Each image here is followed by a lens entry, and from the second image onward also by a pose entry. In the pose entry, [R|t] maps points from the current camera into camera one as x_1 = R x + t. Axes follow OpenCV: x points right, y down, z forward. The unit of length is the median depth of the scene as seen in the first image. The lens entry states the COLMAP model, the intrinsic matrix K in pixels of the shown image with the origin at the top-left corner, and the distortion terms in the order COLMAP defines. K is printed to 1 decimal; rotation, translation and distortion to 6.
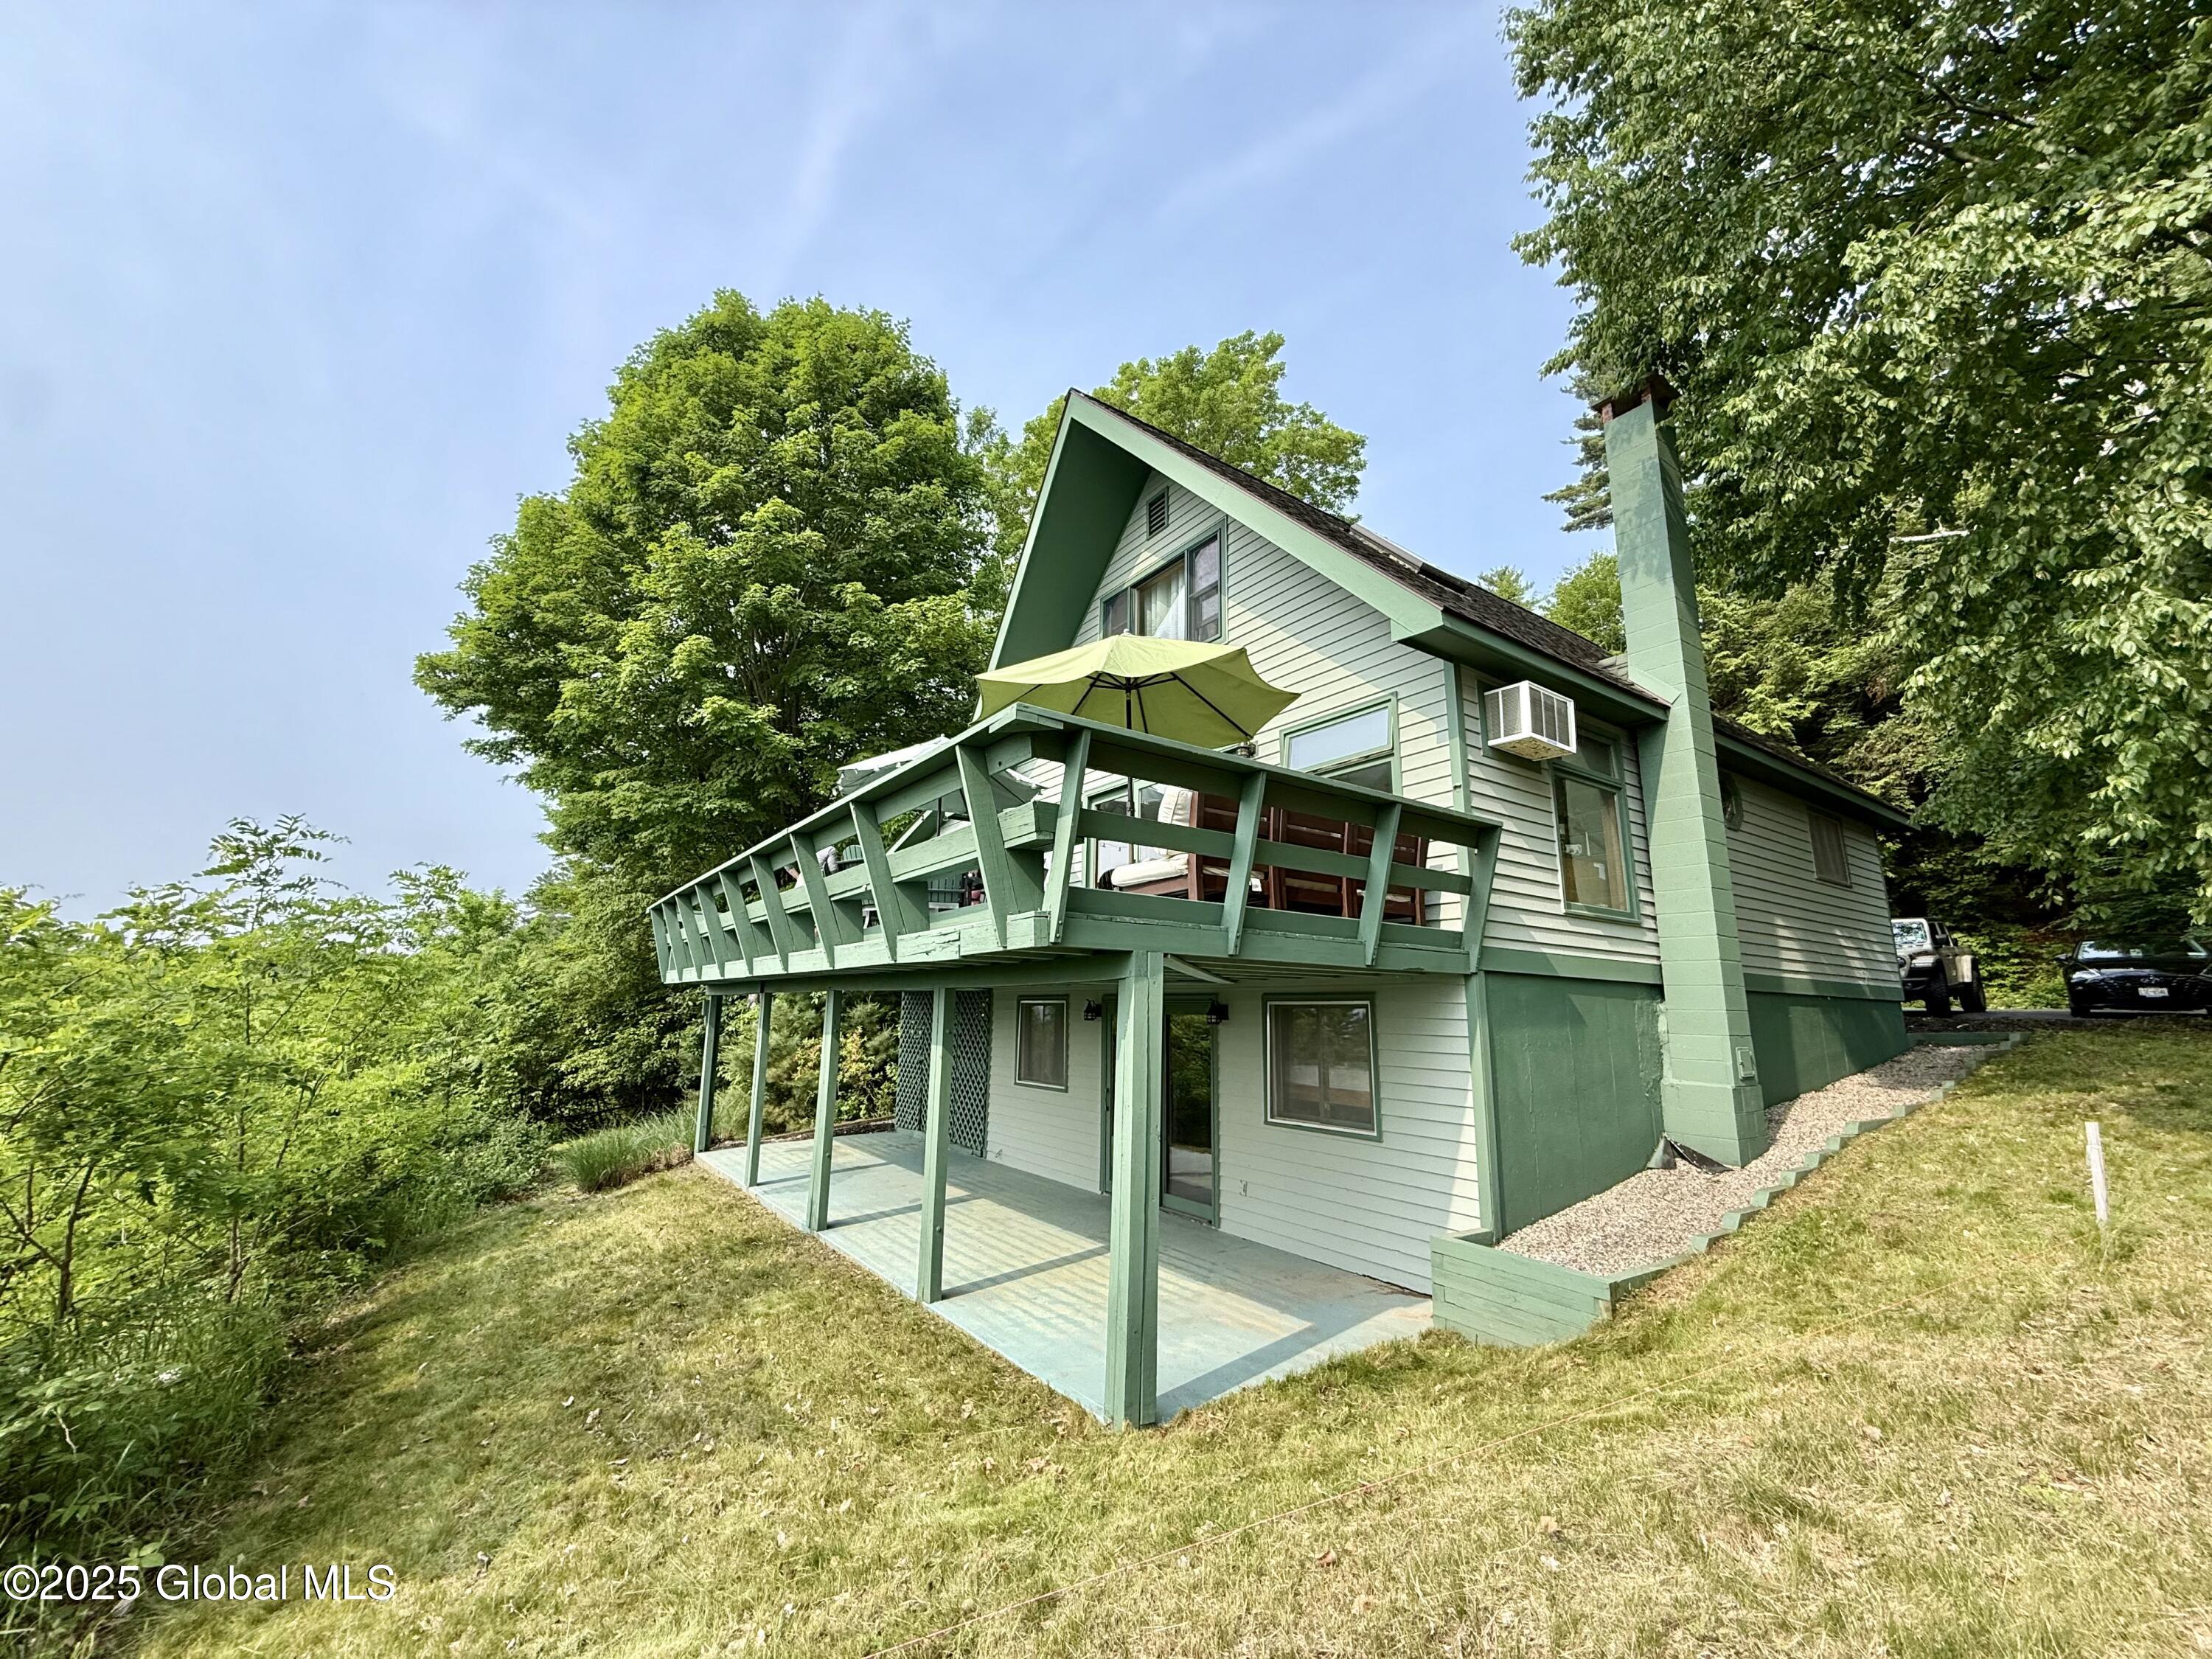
lens RADIAL K [[882.8, 0, 1100.6], [0, 882.8, 824.0], [0, 0, 1]] dist [0.000432, 0.000443]
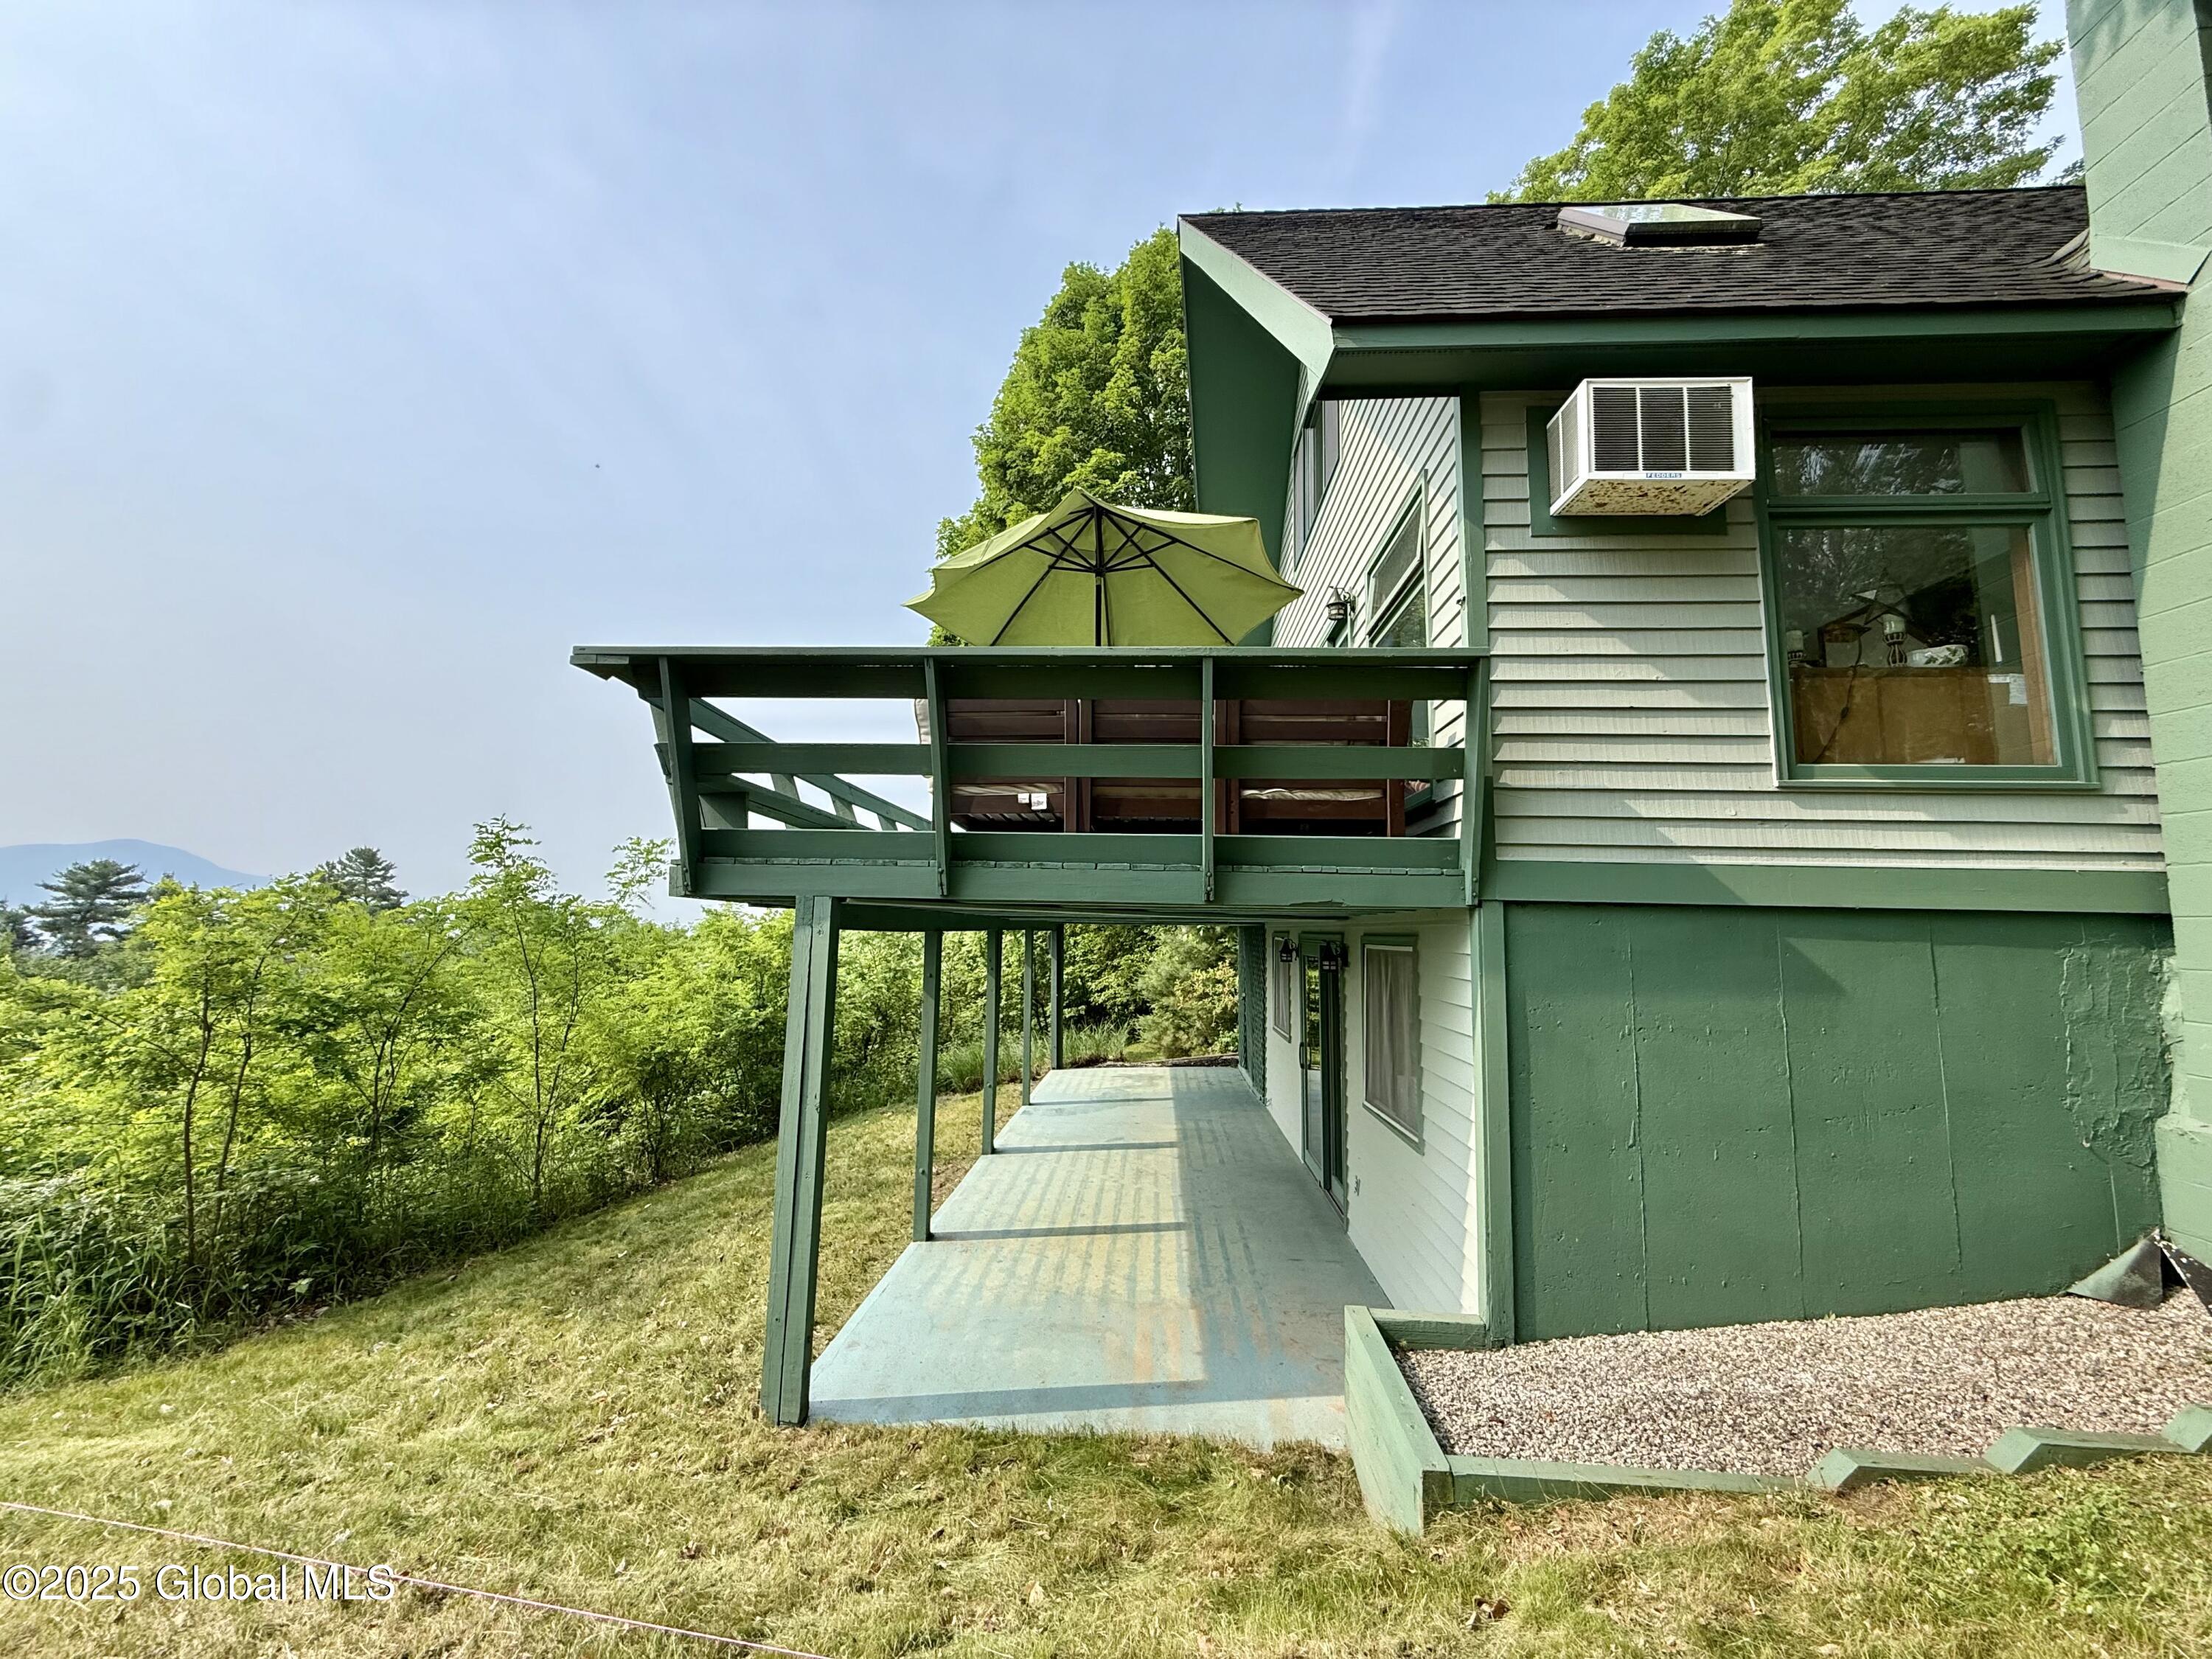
lens RADIAL K [[882.8, 0, 1100.6], [0, 882.8, 824.0], [0, 0, 1]] dist [0.000432, 0.000443]
pose [[0.783317, -0.075700, -0.616996, 0.538536], [0.125319, 0.991409, 0.037462, 0.052343], [0.608860, -0.106666, 0.786074, 0.335077]]
